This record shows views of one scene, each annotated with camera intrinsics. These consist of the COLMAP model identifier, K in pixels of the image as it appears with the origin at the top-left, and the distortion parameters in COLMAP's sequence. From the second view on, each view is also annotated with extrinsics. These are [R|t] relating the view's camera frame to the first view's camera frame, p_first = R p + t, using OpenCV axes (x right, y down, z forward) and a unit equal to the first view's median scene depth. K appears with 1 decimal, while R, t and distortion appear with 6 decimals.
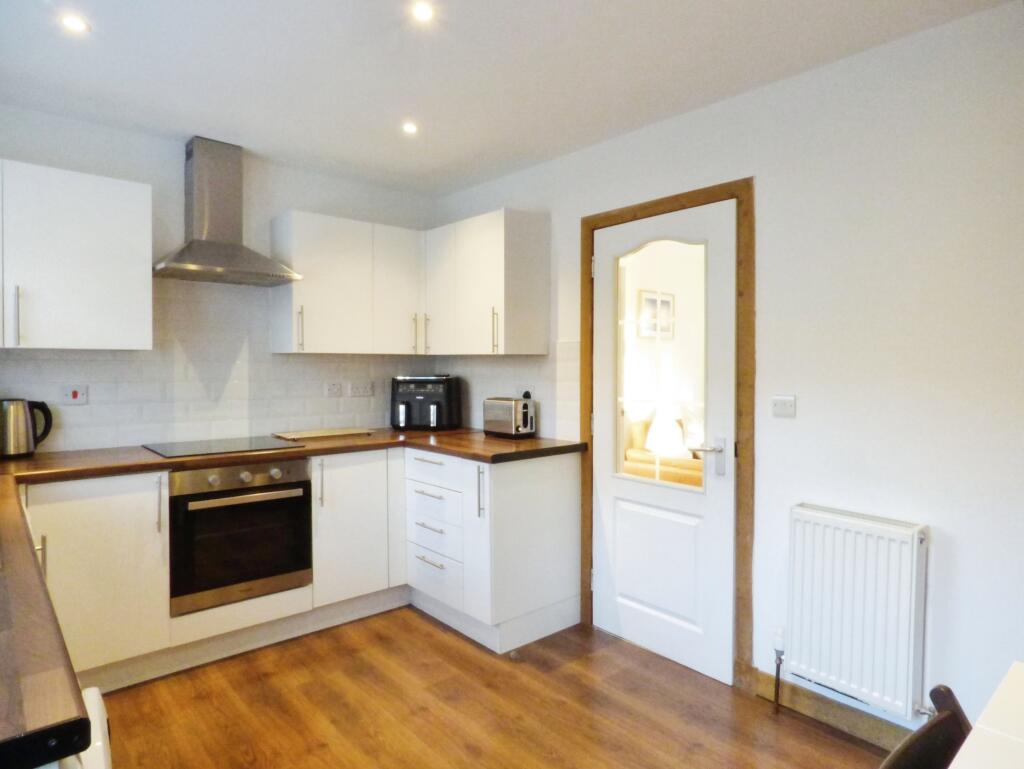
lens RADIAL K [[623.7, 0, 520.1], [0, 623.7, 377.6], [0, 0, 1]] dist [-0.003442, 0.001436]
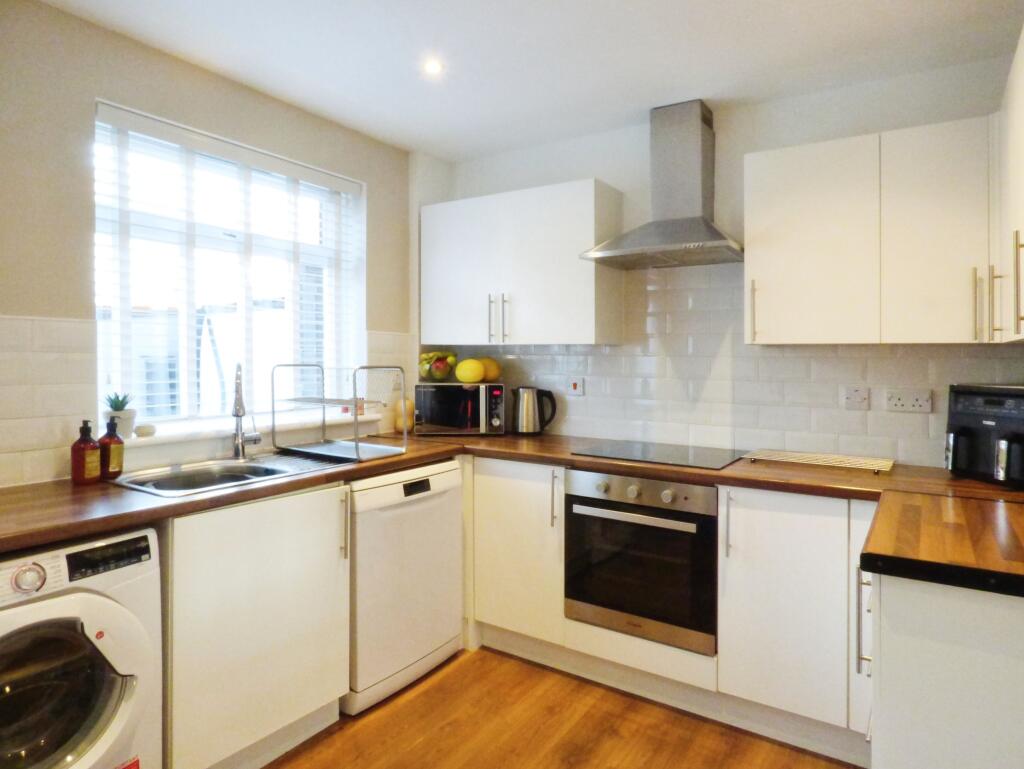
lens RADIAL K [[623.7, 0, 520.1], [0, 623.7, 377.6], [0, 0, 1]] dist [-0.003442, 0.001436]
pose [[0.262323, 0.029926, -0.964516, 0.323276], [-0.027009, 0.999355, 0.023662, -0.011300], [0.964602, 0.019844, 0.262962, 0.606177]]
